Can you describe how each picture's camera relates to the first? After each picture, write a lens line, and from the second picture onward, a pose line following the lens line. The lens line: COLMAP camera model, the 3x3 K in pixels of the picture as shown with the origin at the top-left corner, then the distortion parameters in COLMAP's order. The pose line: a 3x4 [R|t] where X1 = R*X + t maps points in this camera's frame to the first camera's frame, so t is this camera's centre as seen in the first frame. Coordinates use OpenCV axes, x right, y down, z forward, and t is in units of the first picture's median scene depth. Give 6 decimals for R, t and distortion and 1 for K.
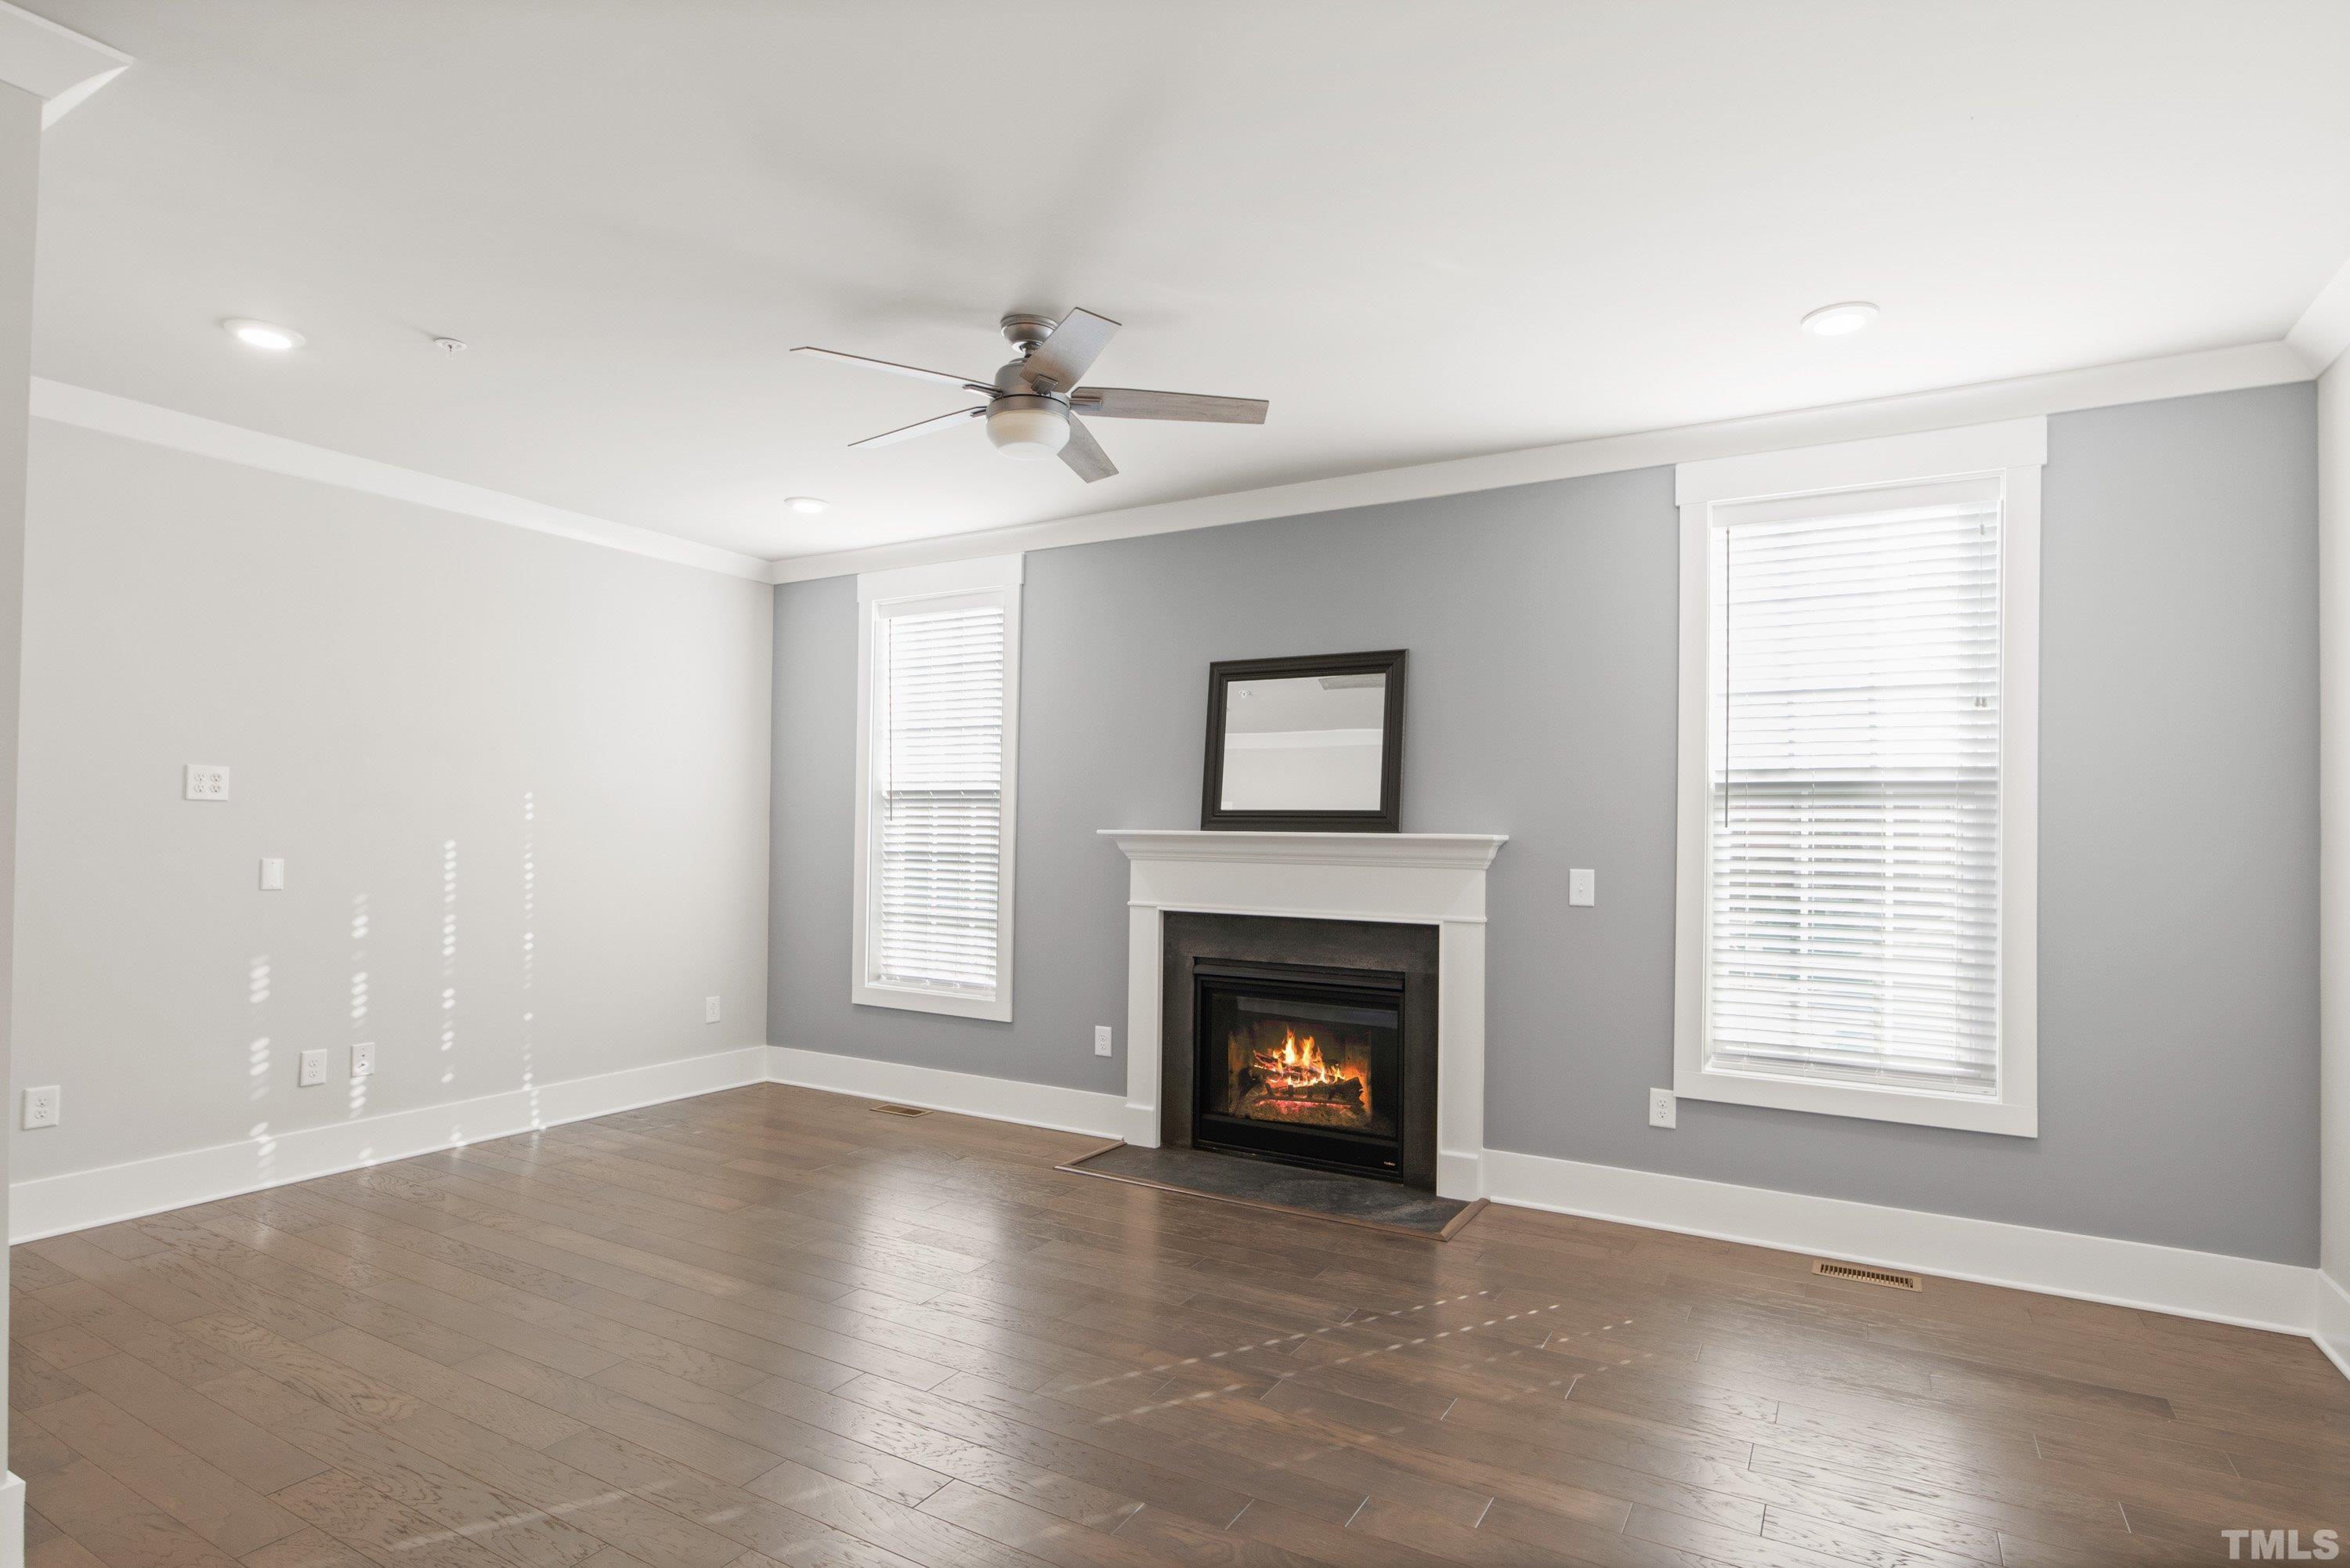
lens RADIAL K [[1199.9, 0, 1165.9], [0, 1199.9, 809.0], [0, 0, 1]] dist [0.000583, 0.000399]
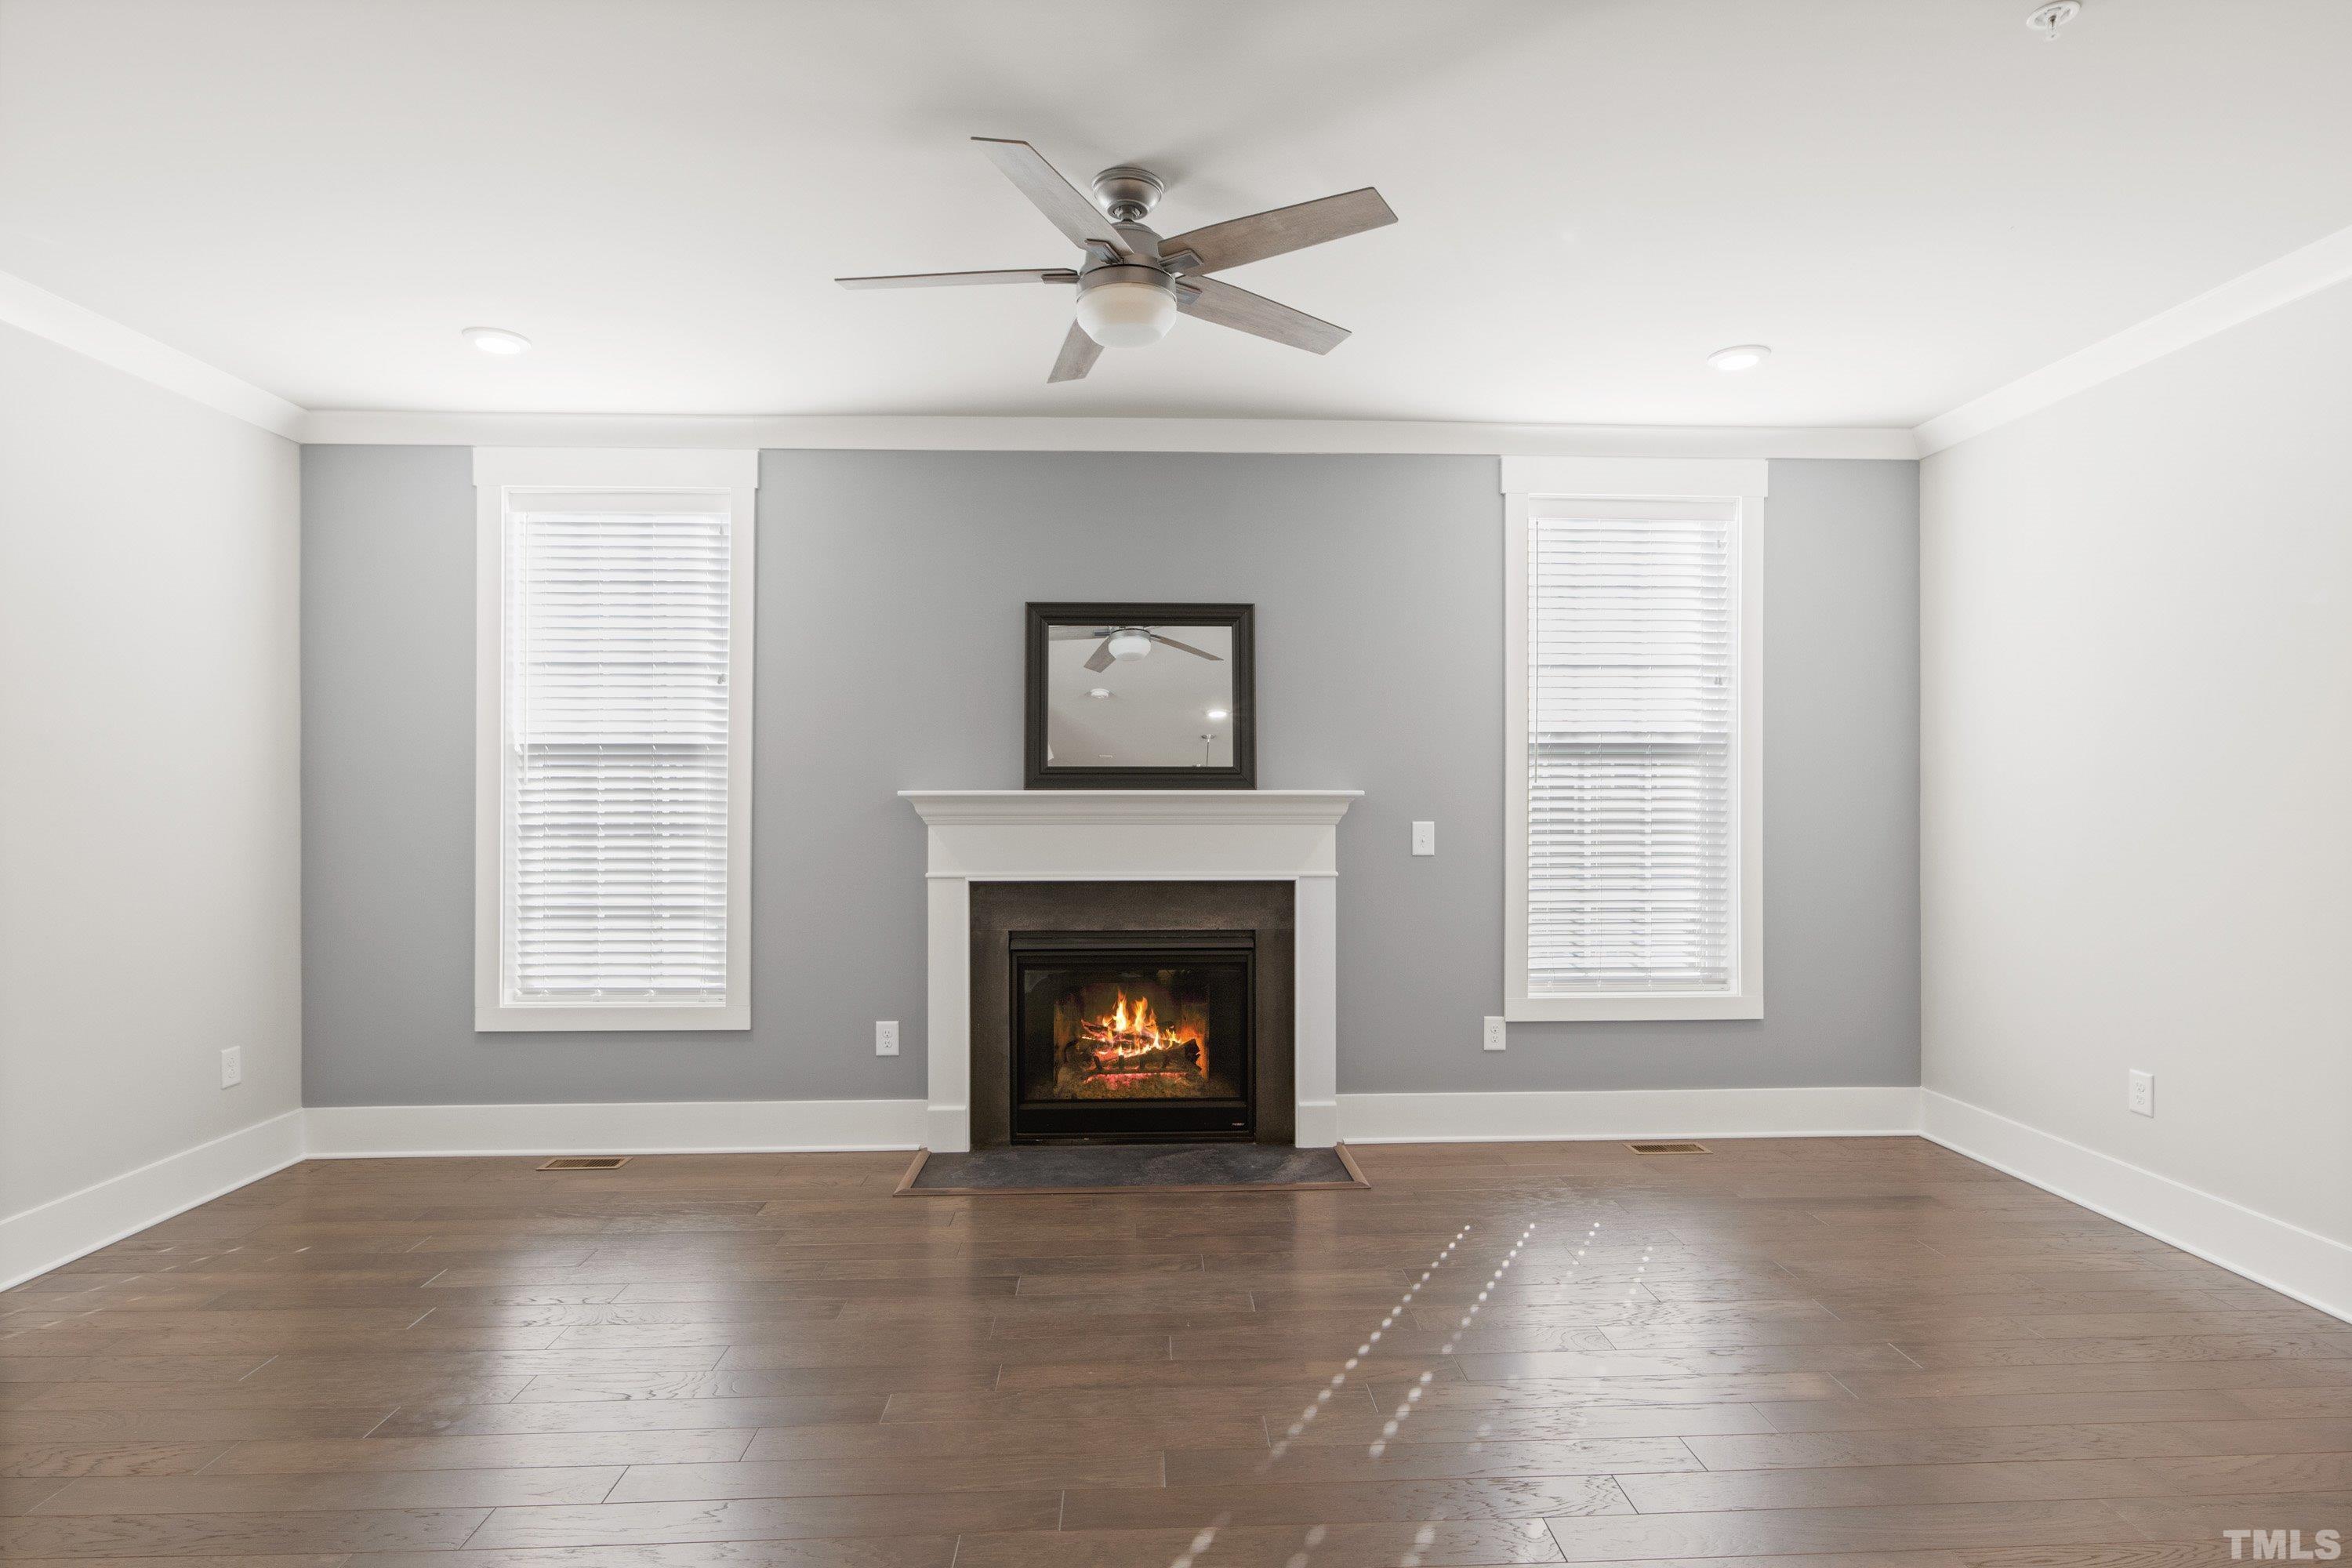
lens RADIAL K [[1197.7, 0, 1176.0], [0, 1197.7, 784.0], [0, 0, 1]] dist [0.003311, -0.000281]
pose [[0.841886, -0.009714, 0.539568, -0.381099], [0.001892, 0.999885, 0.015049, -0.000128], [-0.539652, -0.011649, 0.841807, 0.195842]]
